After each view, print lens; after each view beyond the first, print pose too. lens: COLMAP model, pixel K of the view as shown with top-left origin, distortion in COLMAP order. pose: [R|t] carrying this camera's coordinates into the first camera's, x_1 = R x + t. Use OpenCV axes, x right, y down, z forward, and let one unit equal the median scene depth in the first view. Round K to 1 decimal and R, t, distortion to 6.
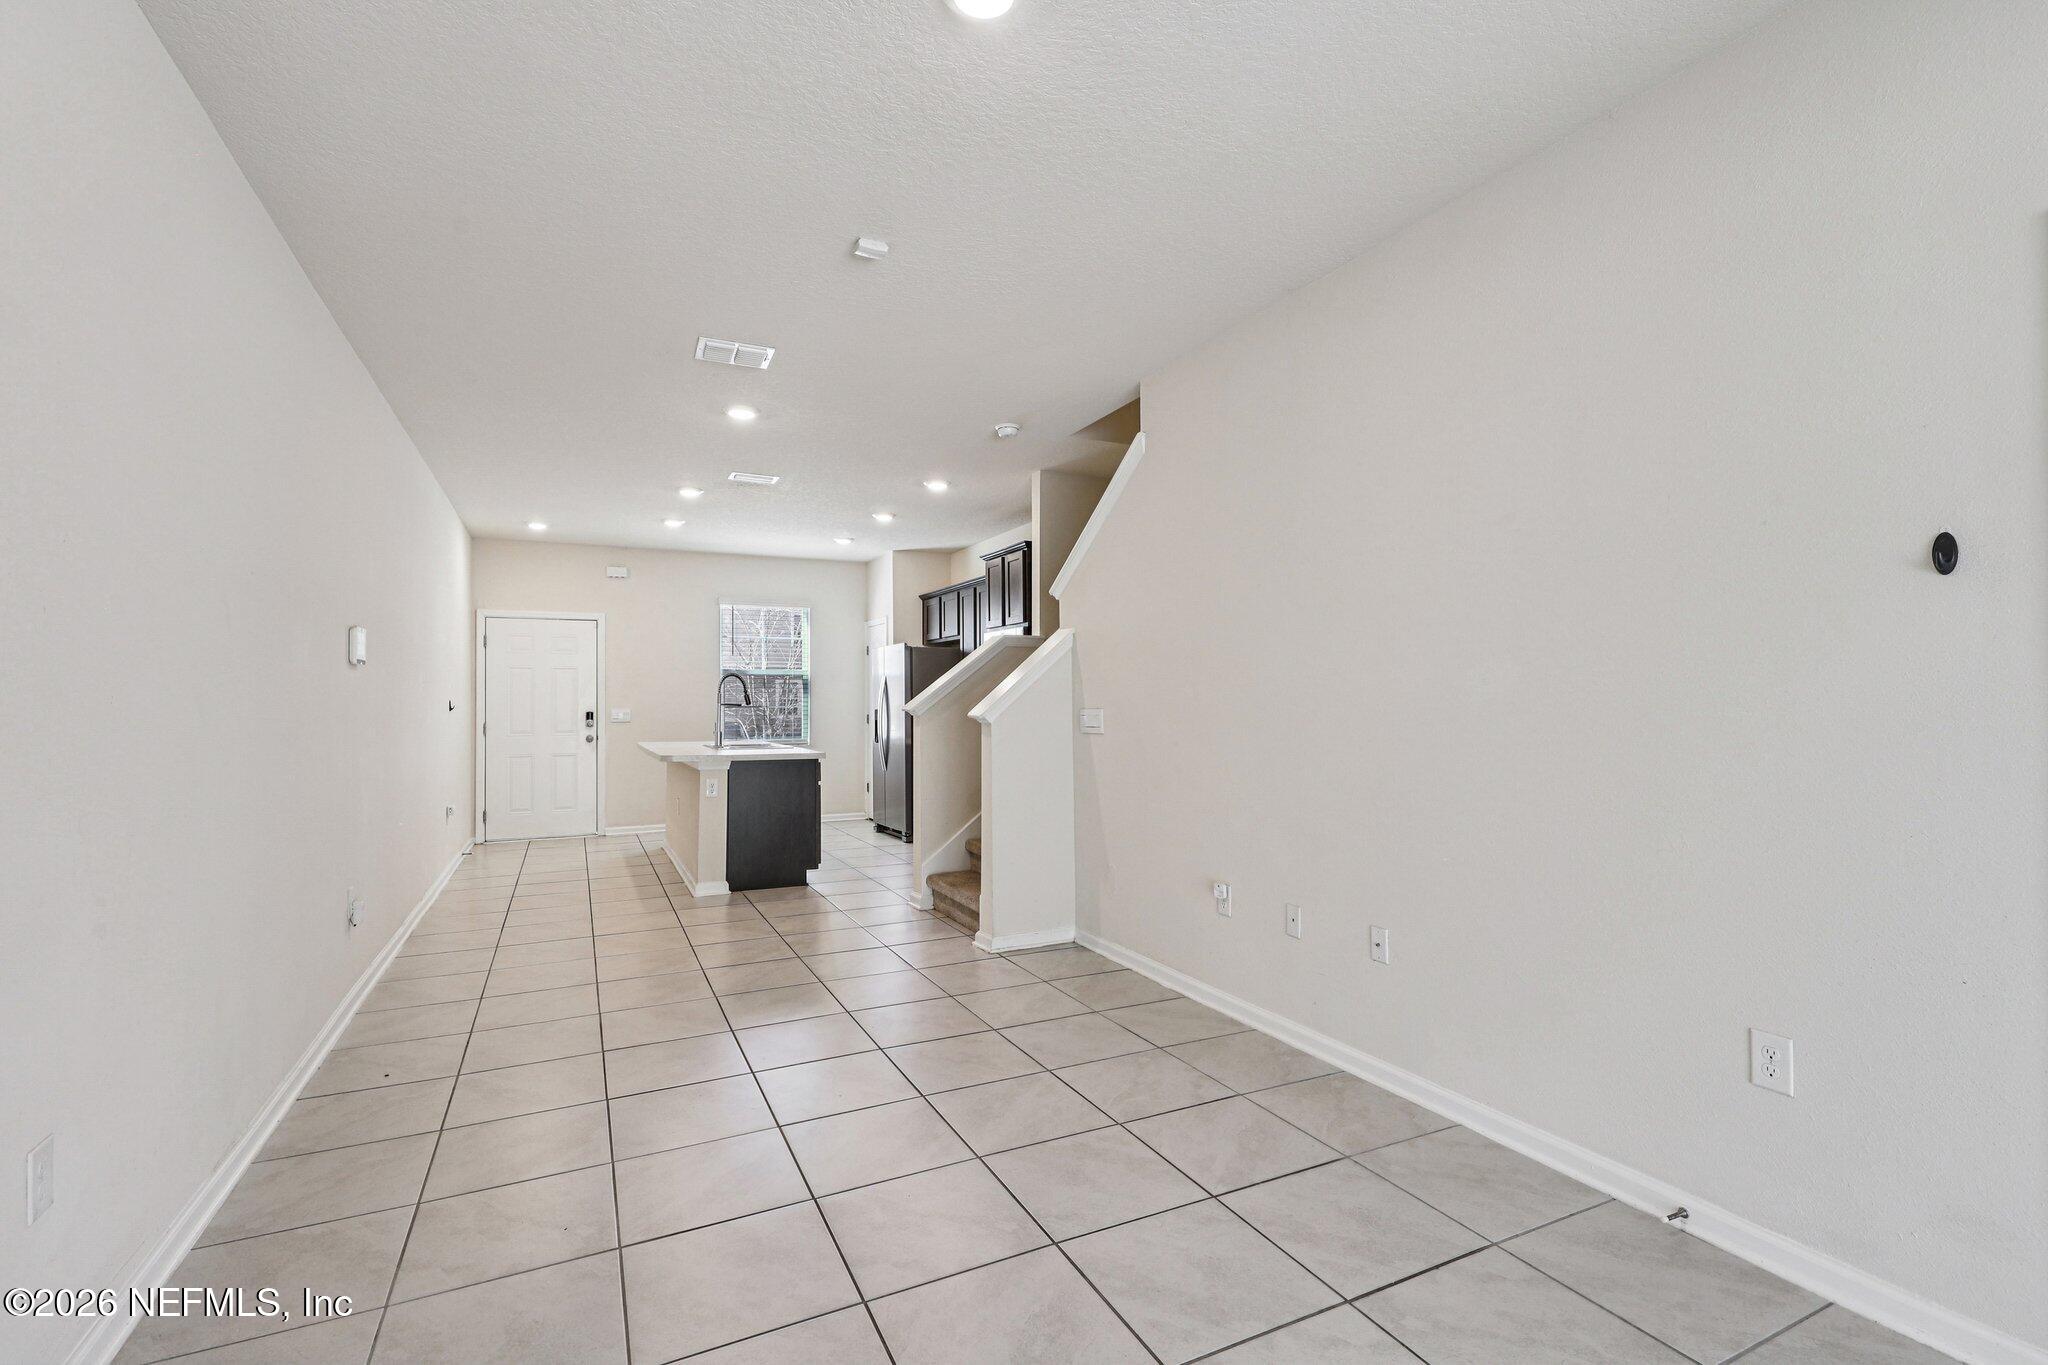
lens RADIAL K [[923.2, 0, 1031.0], [0, 923.2, 679.0], [0, 0, 1]] dist [0.000340, -0.001178]
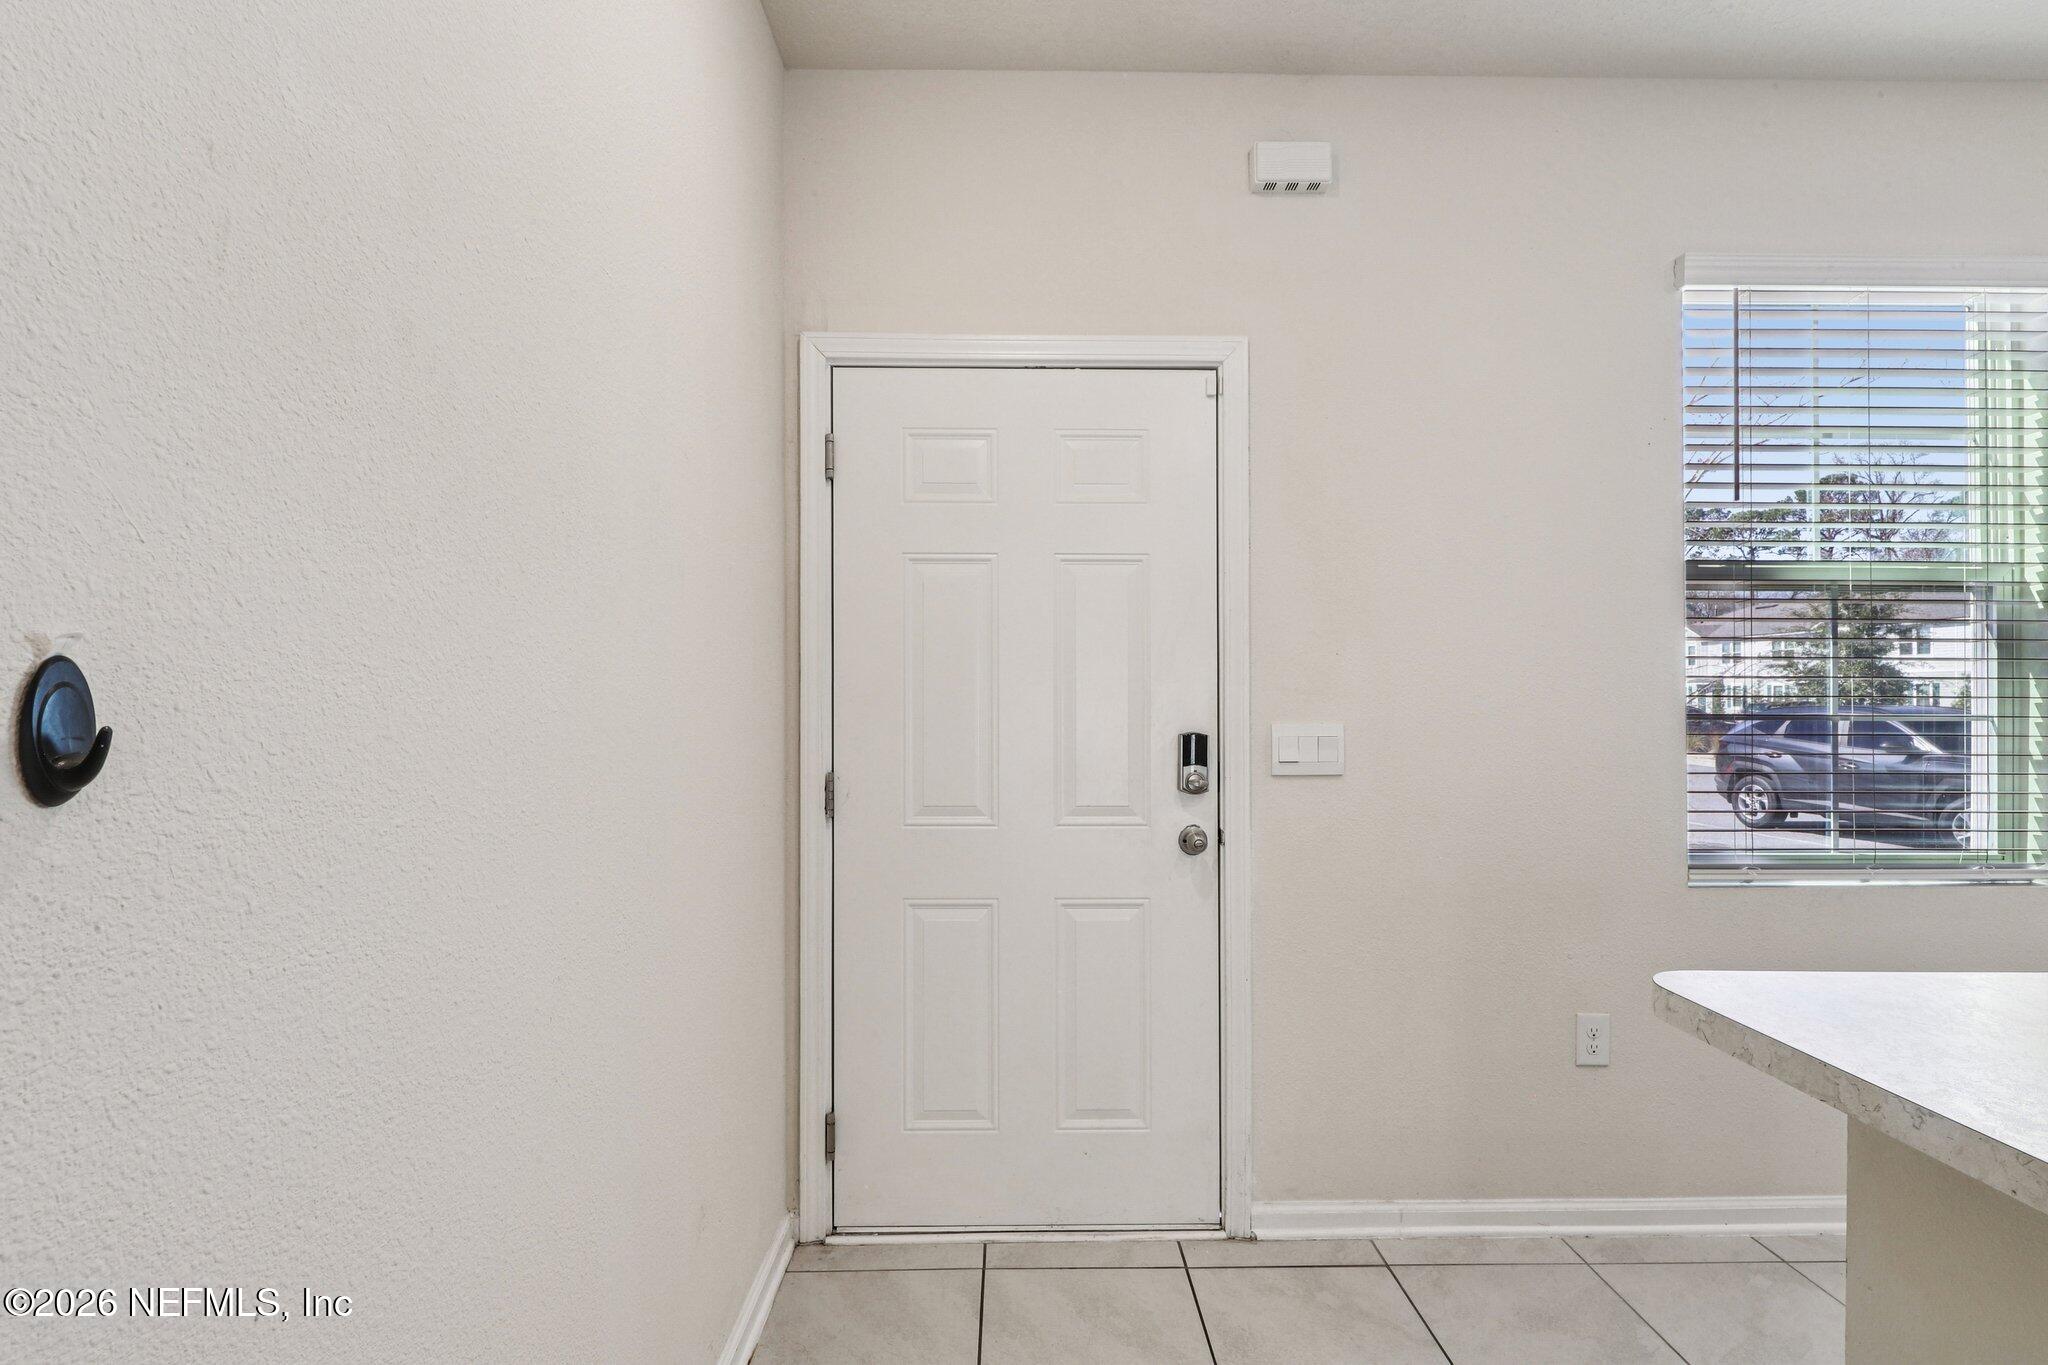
lens RADIAL K [[923.2, 0, 1011.2], [0, 923.2, 693.6], [0, 0, 1]] dist [0.000340, -0.001178]
pose [[0.907671, 0.005314, -0.419648, -0.418504], [0.003904, 0.999770, 0.021103, 0.019359], [0.419664, -0.020792, 0.907441, 0.753854]]
